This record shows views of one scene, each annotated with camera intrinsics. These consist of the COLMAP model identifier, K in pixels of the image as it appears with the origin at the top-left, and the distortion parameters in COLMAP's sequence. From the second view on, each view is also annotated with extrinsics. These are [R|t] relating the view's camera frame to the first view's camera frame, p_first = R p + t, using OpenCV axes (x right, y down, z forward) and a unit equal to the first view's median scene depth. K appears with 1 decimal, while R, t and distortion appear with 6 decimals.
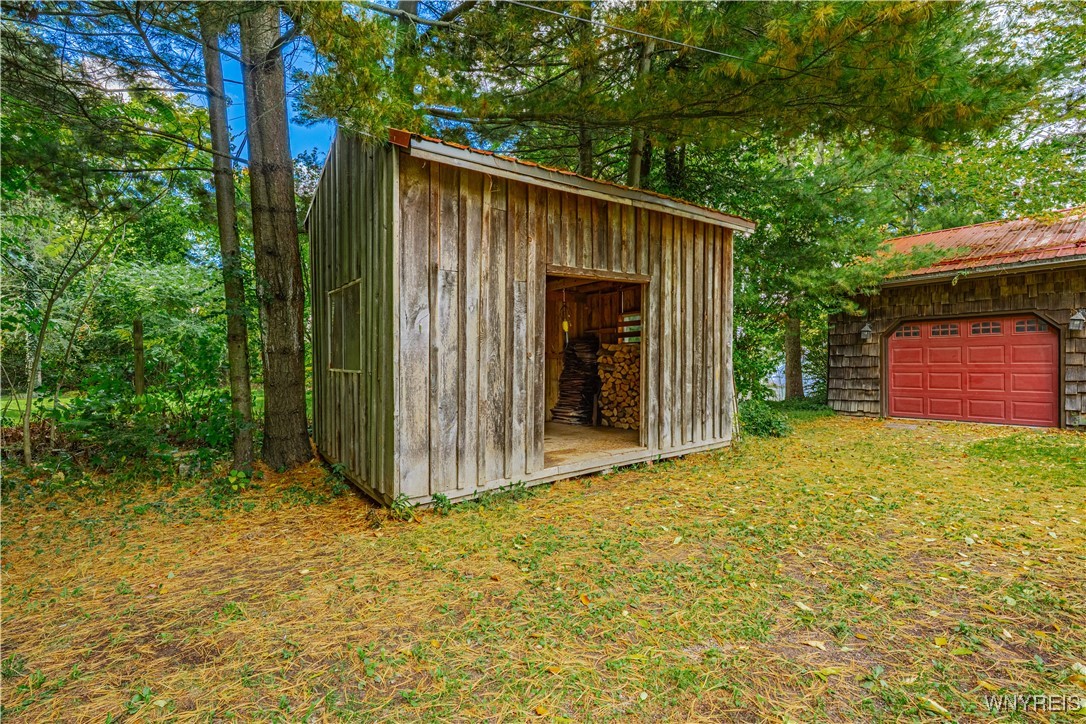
lens RADIAL K [[501.1, 0, 543.0], [0, 501.1, 362.0], [0, 0, 1]] dist [-0.000475, -0.000098]
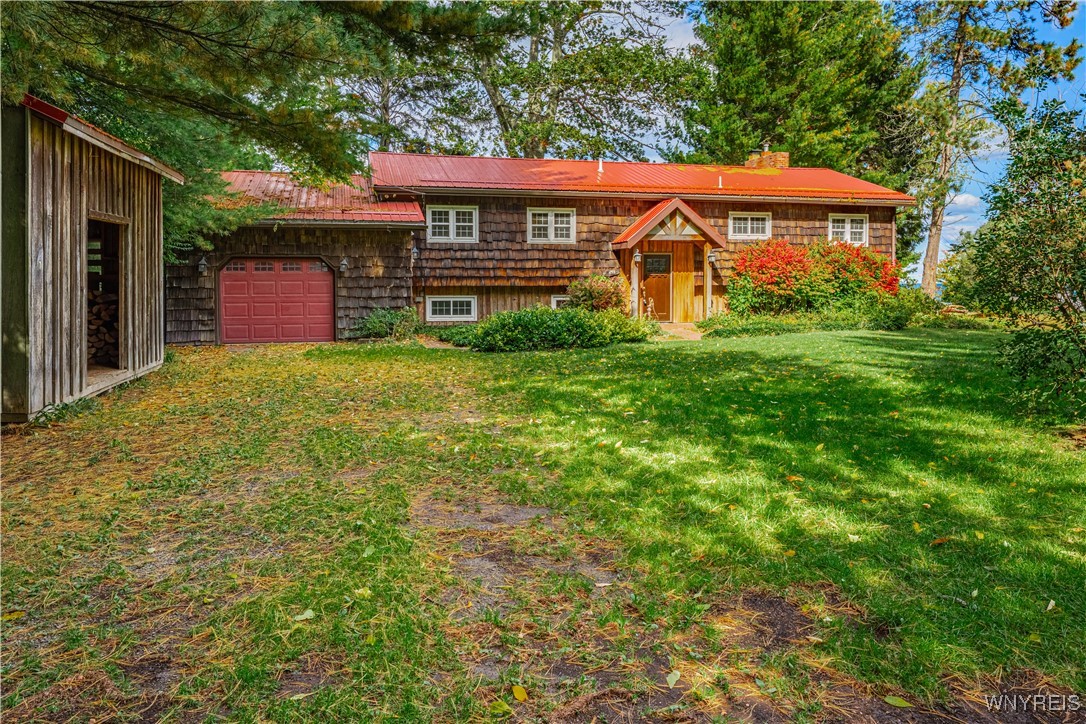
lens RADIAL K [[751.0, 0, 543.0], [0, 751.0, 362.0], [0, 0, 1]] dist [-0.000050, -0.000161]
pose [[0.399902, -0.082975, 0.912794, -0.594655], [-0.001184, 0.995846, 0.091043, -0.001941], [-0.916557, -0.037489, 0.398143, -0.334352]]
